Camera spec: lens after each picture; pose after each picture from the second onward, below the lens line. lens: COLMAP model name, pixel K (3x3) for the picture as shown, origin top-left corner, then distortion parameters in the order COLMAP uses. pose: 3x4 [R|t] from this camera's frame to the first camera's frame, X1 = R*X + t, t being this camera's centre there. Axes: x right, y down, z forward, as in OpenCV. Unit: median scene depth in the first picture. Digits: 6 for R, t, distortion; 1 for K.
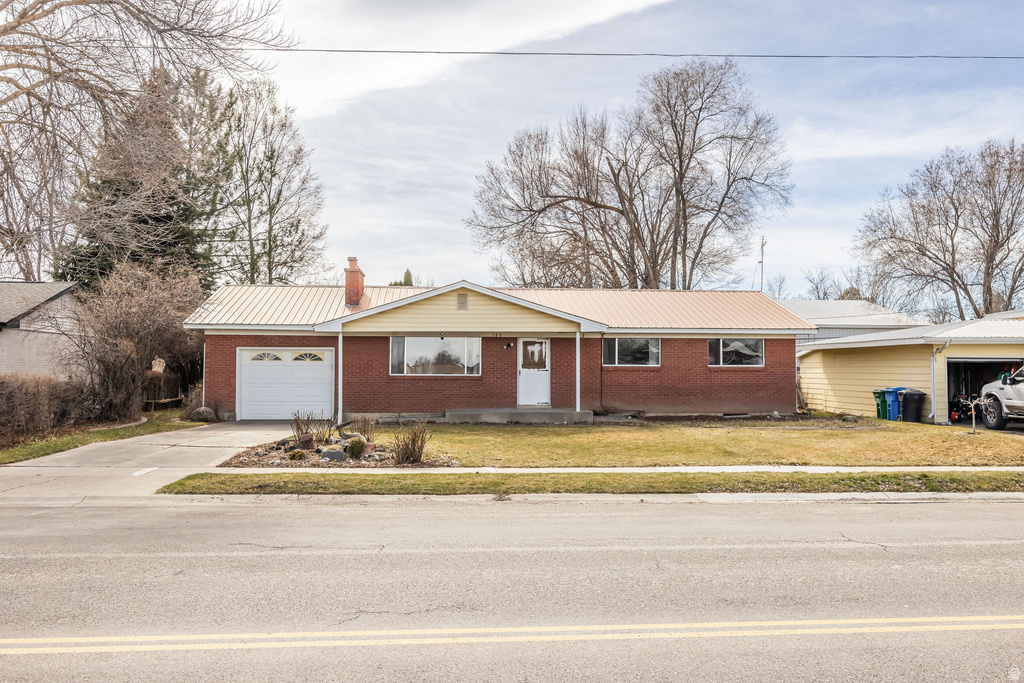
lens RADIAL K [[855.3, 0, 512.0], [0, 855.3, 341.5], [0, 0, 1]] dist [0.003703, 0.002365]
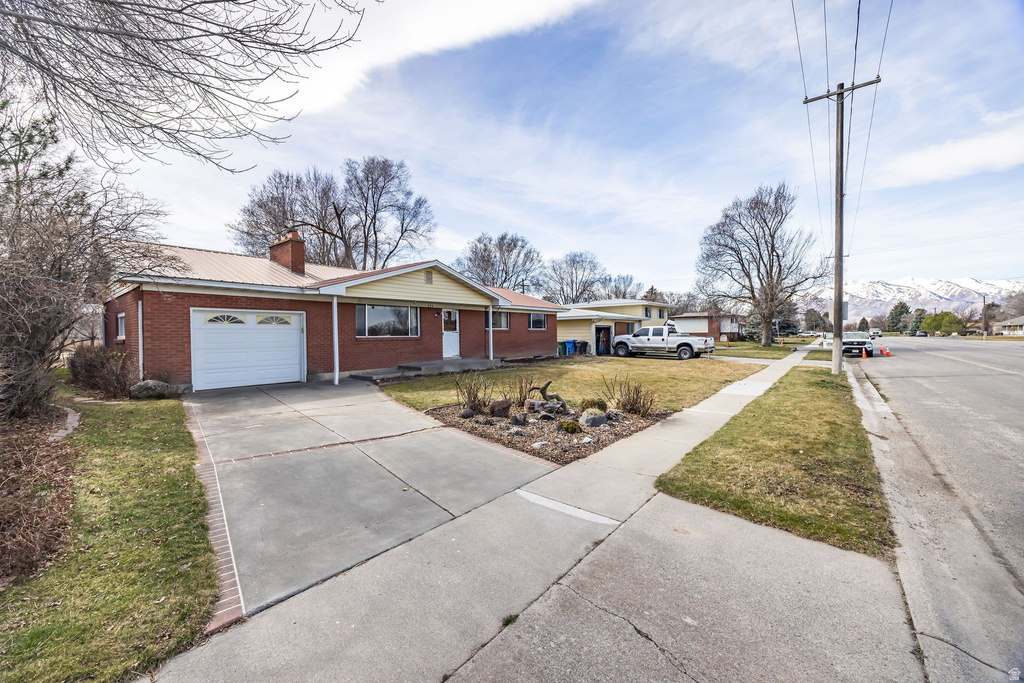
lens RADIAL K [[391.6, 0, 512.0], [0, 391.6, 341.5], [0, 0, 1]] dist [-0.000082, 0.000002]
pose [[0.712434, -0.023296, 0.701352, -0.354191], [-0.011731, 0.998914, 0.045096, 0.018546], [-0.701641, -0.040355, 0.711387, 0.474360]]
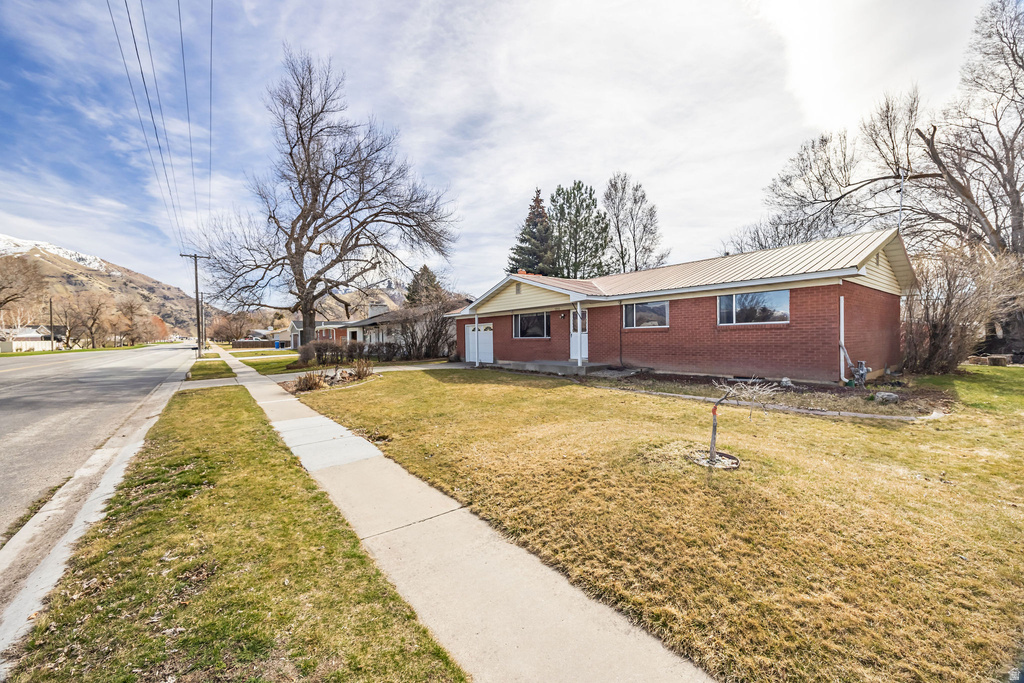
lens RADIAL K [[391.6, 0, 512.0], [0, 391.6, 341.5], [0, 0, 1]] dist [-0.000082, 0.000002]
pose [[0.532969, 0.000942, -0.846134, 0.487271], [0.080294, 0.995430, 0.051684, 0.006256], [0.842317, -0.095485, 0.530458, 0.588423]]
